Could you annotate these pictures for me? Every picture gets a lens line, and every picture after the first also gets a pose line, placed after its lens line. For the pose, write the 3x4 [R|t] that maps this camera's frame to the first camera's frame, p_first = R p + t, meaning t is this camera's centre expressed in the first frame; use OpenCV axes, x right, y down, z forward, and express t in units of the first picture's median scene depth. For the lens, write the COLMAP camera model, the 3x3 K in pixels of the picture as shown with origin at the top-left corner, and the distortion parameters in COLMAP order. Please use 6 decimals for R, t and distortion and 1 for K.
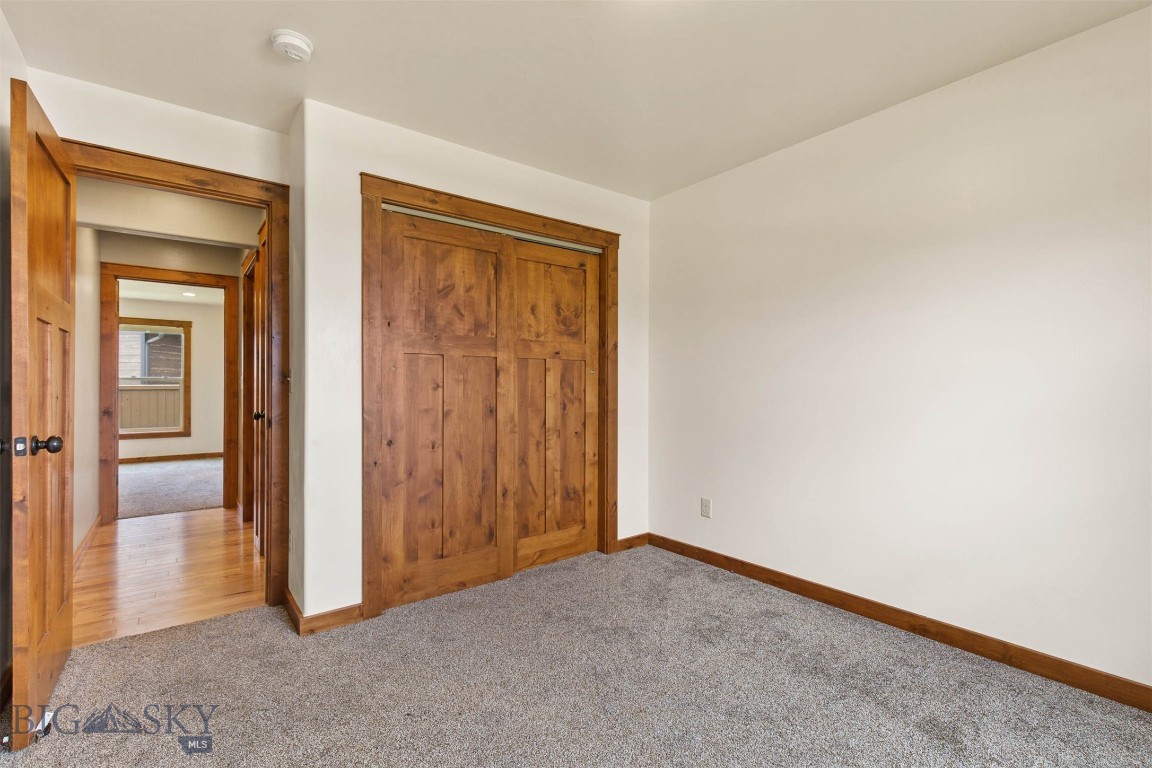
lens RADIAL K [[516.7, 0, 574.9], [0, 516.7, 388.6], [0, 0, 1]] dist [0.002207, -0.000013]
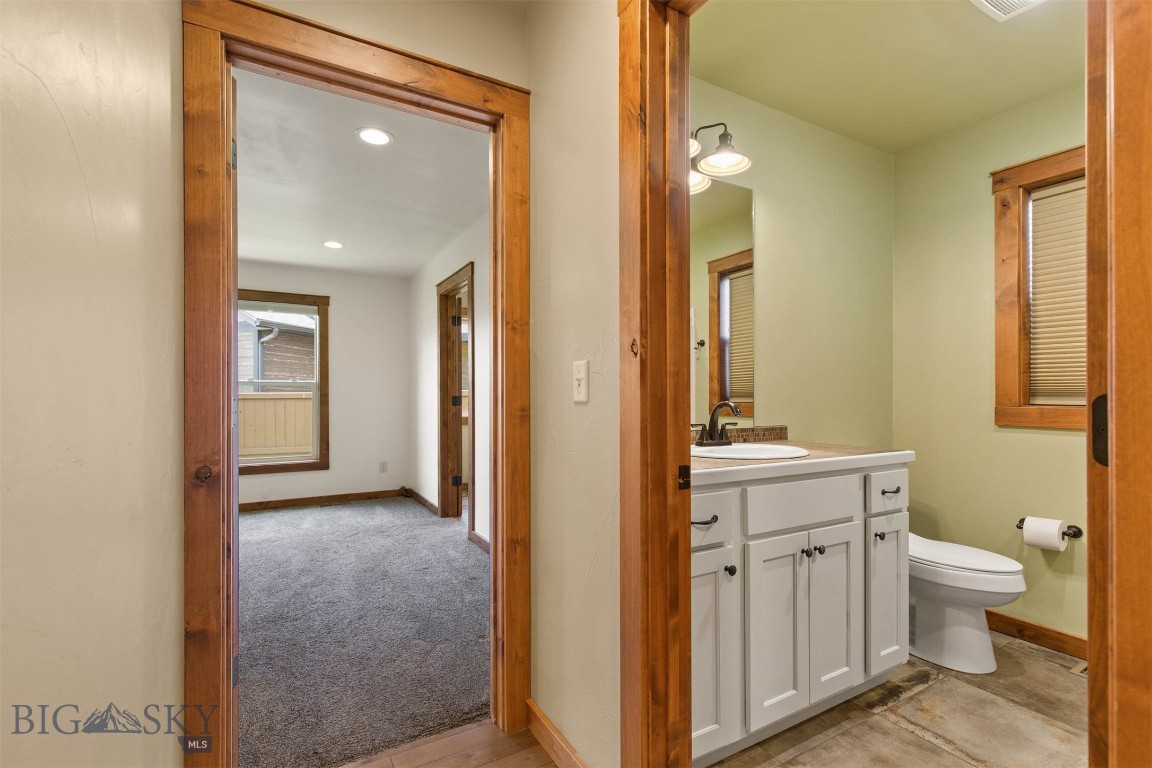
lens RADIAL K [[517.7, 0, 576.3], [0, 517.7, 394.9], [0, 0, 1]] dist [0.000957, 0.000013]
pose [[0.991554, -0.002002, -0.129679, -0.337614], [0.001551, 0.999992, -0.003577, -0.000161], [0.129685, 0.003345, 0.991550, 0.378045]]
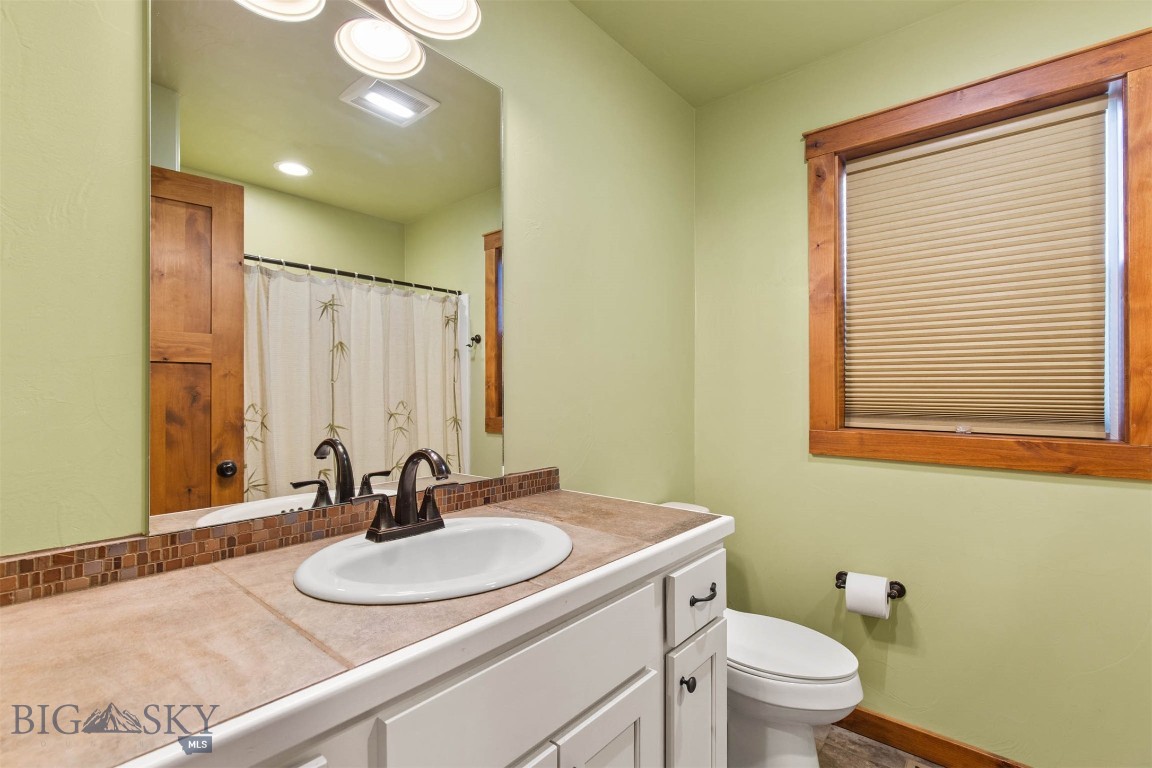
lens RADIAL K [[517.7, 0, 576.3], [0, 517.7, 394.9], [0, 0, 1]] dist [0.000957, 0.000013]
pose [[0.977195, -0.004281, 0.212301, -0.017927], [0.003674, 0.999988, 0.003254, -0.075220], [-0.212313, -0.002400, 0.977199, 1.191733]]
